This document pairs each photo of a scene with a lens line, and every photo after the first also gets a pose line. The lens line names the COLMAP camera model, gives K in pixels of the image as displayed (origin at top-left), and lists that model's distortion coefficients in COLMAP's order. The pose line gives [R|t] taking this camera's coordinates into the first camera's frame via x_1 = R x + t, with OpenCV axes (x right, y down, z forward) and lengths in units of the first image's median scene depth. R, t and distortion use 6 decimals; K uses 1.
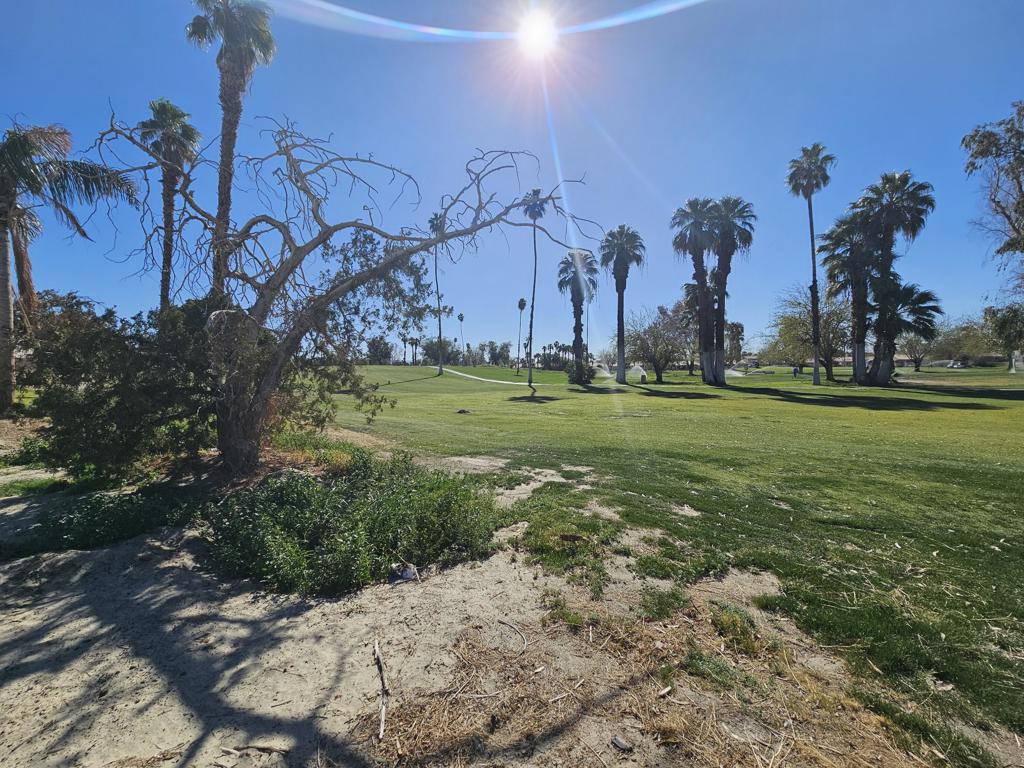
lens RADIAL K [[418.1, 0, 509.3], [0, 418.1, 382.4], [0, 0, 1]] dist [-0.000426, 0.000164]
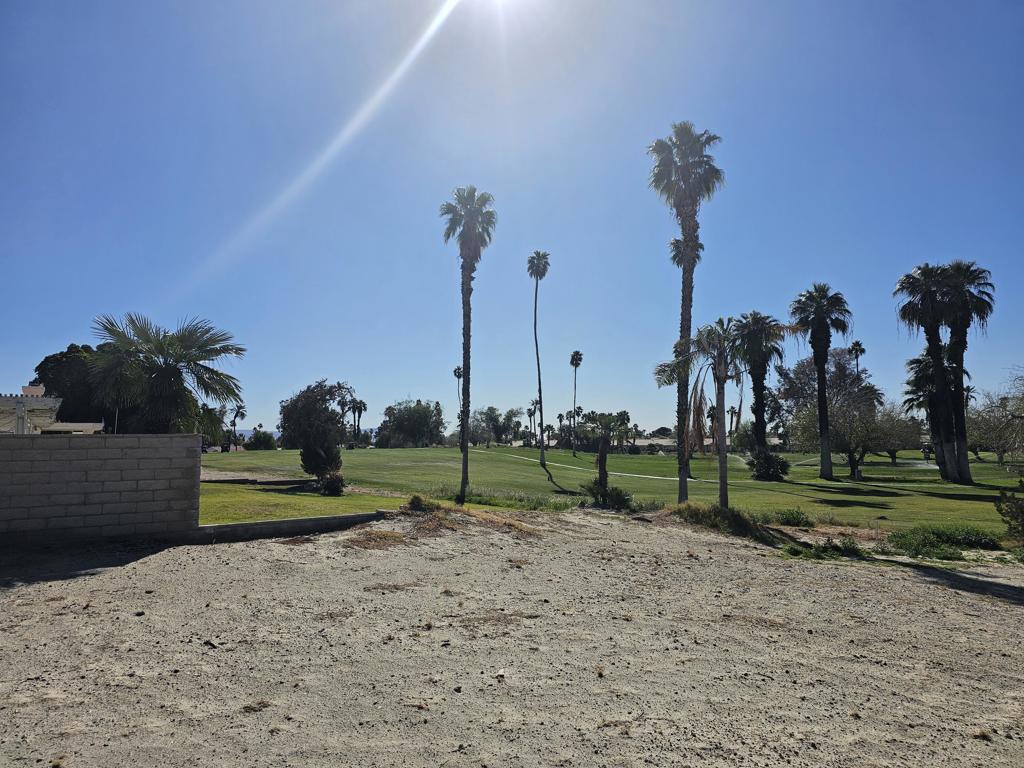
lens RADIAL K [[672.0, 0, 492.7], [0, 672.0, 378.3], [0, 0, 1]] dist [0.050975, -0.052839]
pose [[0.998292, 0.009966, 0.057566, -0.937754], [-0.002343, 0.991379, -0.131005, -0.040695], [-0.058375, 0.130646, 0.989709, -0.536501]]
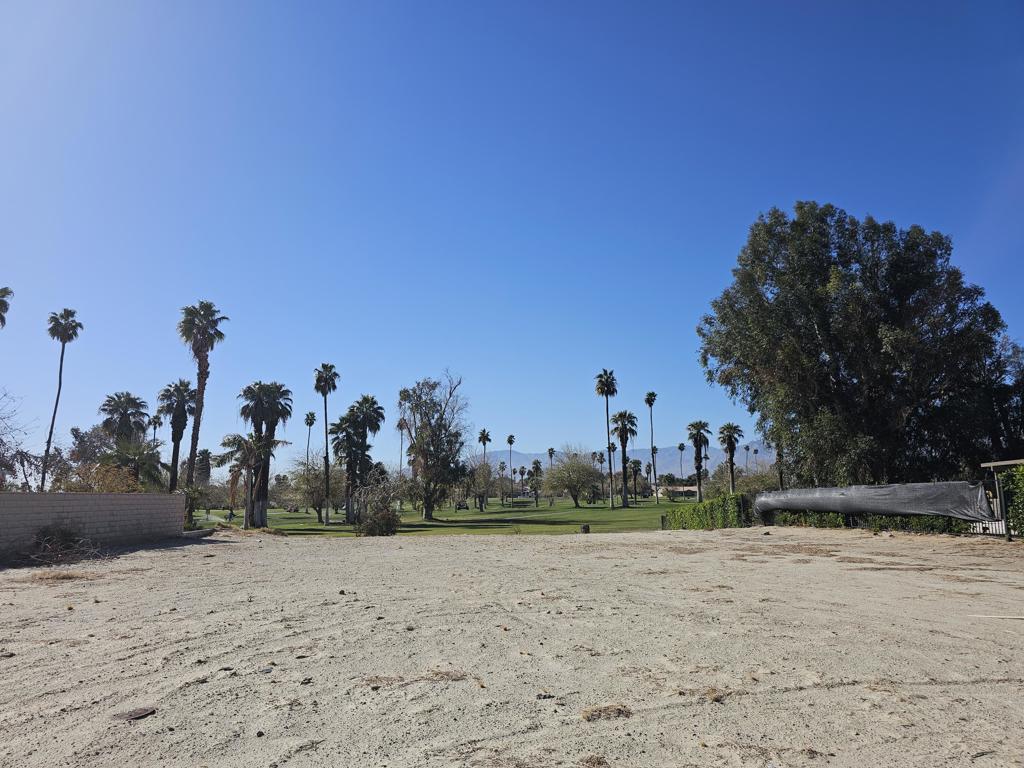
lens RADIAL K [[678.5, 0, 516.3], [0, 678.5, 388.8], [0, 0, 1]] dist [0.080049, -0.074166]
pose [[0.426558, 0.150600, 0.891834, -1.981755], [0.033850, 0.982691, -0.182133, -0.009376], [-0.903826, 0.107879, 0.414077, -1.055418]]
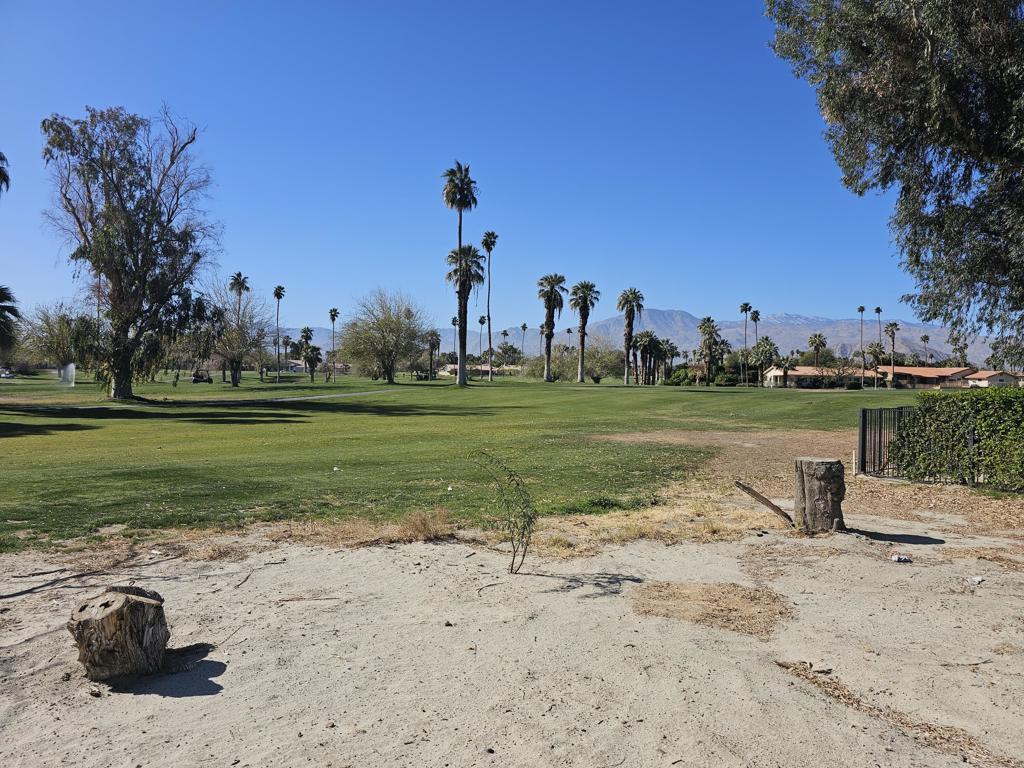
lens RADIAL K [[678.5, 0, 516.3], [0, 678.5, 388.8], [0, 0, 1]] dist [0.080049, -0.074166]
pose [[0.098251, -0.000714, 0.995161, -0.346172], [0.010010, 0.999950, -0.000271, -0.018312], [-0.995111, 0.009989, 0.098253, -0.164093]]
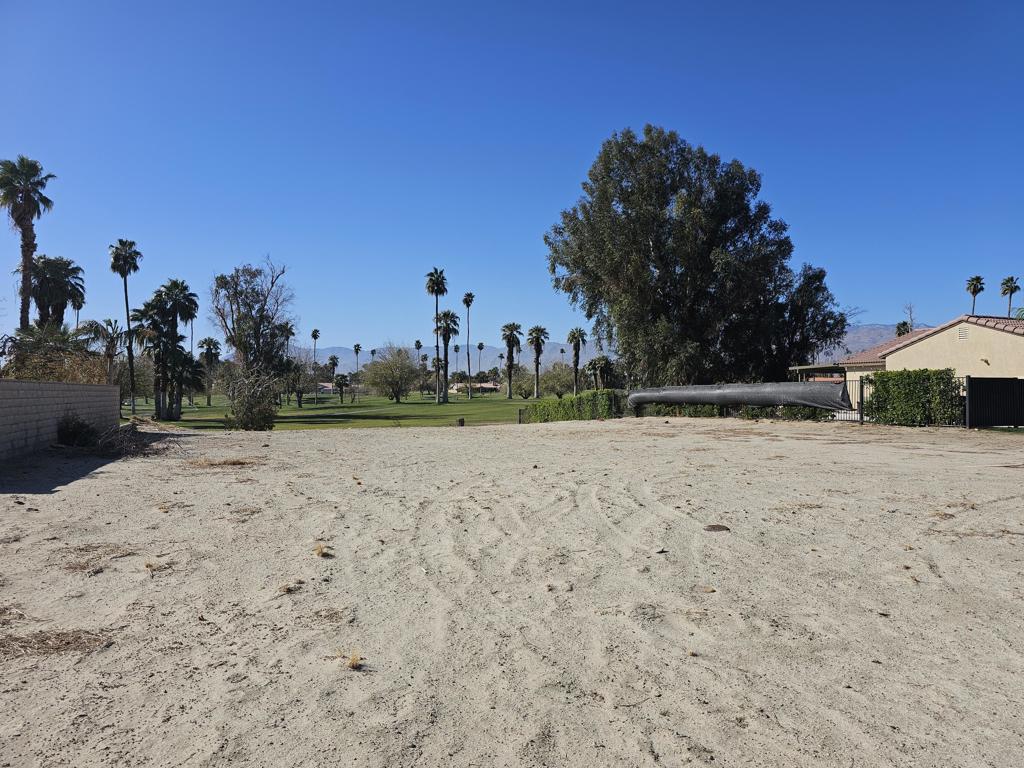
lens RADIAL K [[674.0, 0, 523.0], [0, 674.0, 388.3], [0, 0, 1]] dist [0.094573, -0.108271]
pose [[0.116349, 0.018186, 0.993042, -2.151331], [0.034512, 0.999155, -0.022341, -0.014995], [-0.992609, 0.036871, 0.115623, -0.792743]]
